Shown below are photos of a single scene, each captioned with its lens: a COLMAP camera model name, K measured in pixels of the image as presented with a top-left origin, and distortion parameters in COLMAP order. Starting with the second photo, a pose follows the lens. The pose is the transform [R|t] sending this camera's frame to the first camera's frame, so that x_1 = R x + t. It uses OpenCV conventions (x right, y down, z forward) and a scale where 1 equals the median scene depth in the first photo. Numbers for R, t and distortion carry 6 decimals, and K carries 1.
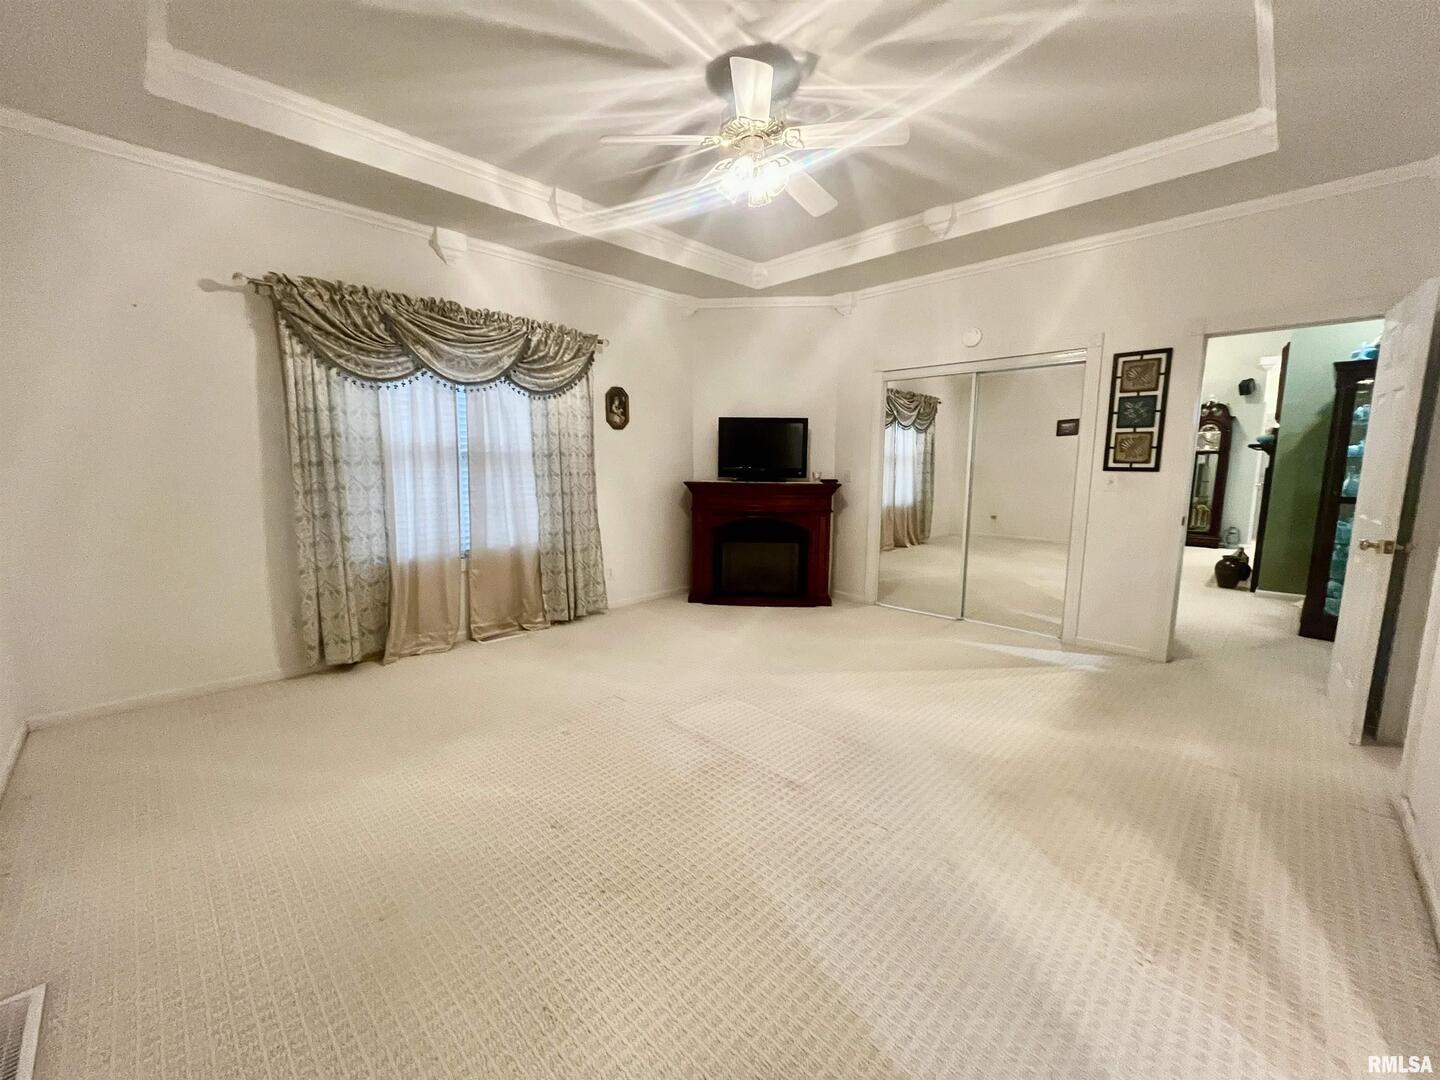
lens RADIAL K [[580.7, 0, 715.6], [0, 580.7, 540.5], [0, 0, 1]] dist [-0.000604, -0.000186]
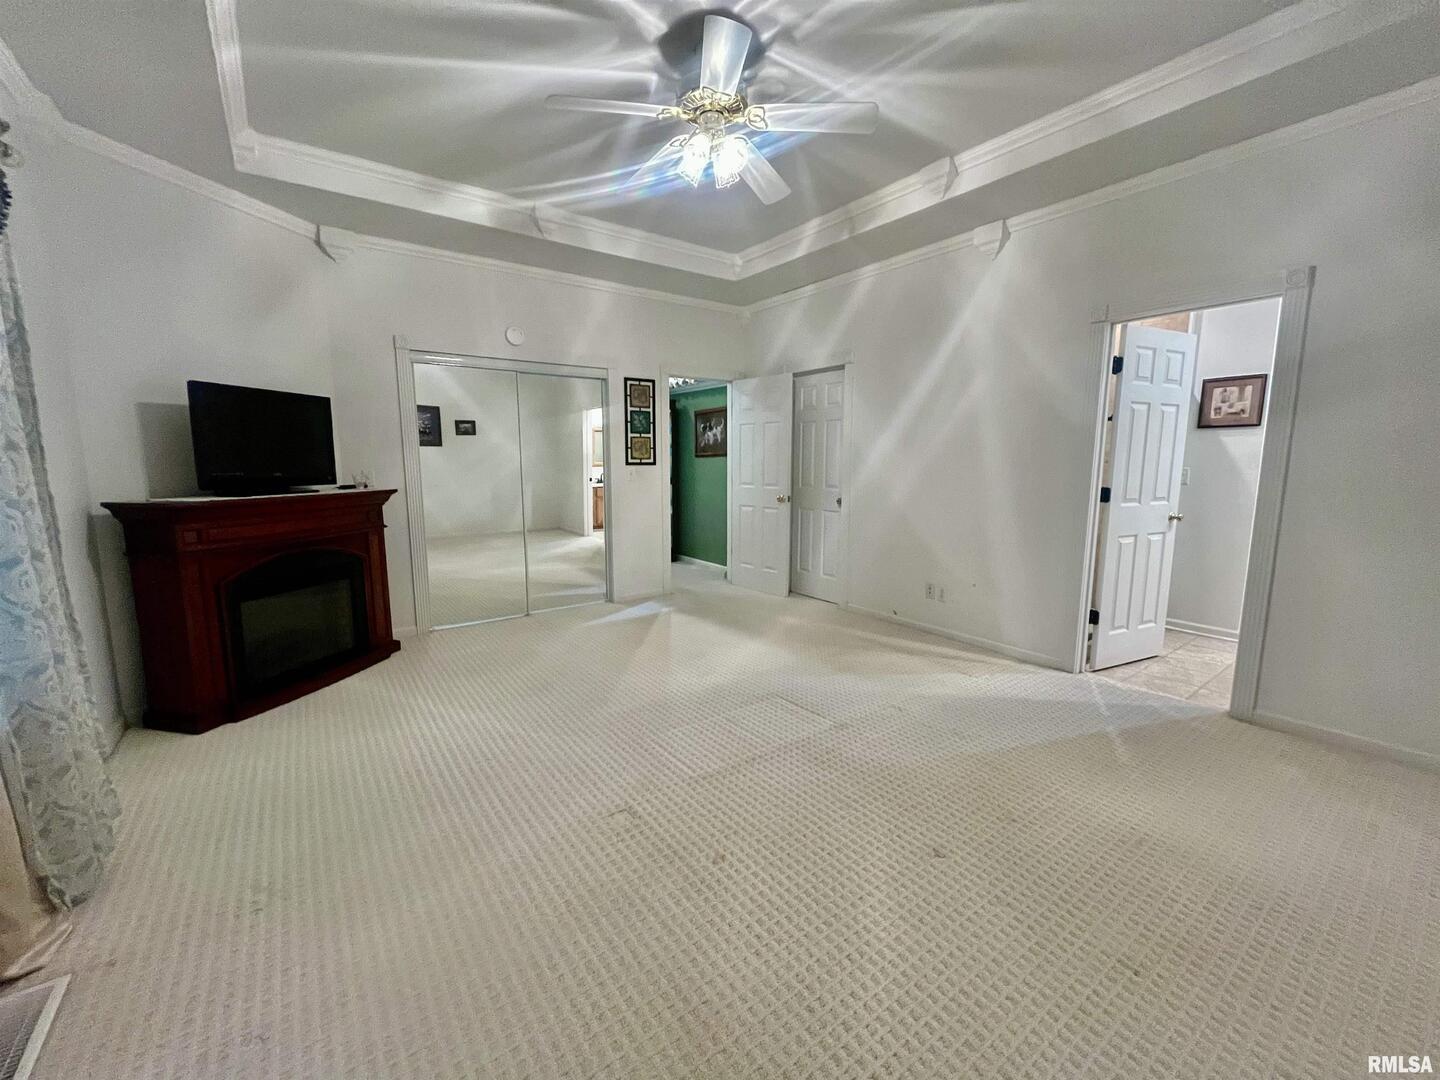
lens RADIAL K [[580.7, 0, 715.6], [0, 580.7, 540.5], [0, 0, 1]] dist [-0.000604, -0.000186]
pose [[0.166756, -0.142369, 0.975666, -0.624300], [0.137499, 0.983210, 0.119969, -0.084728], [-0.976364, 0.114147, 0.183532, 0.595155]]
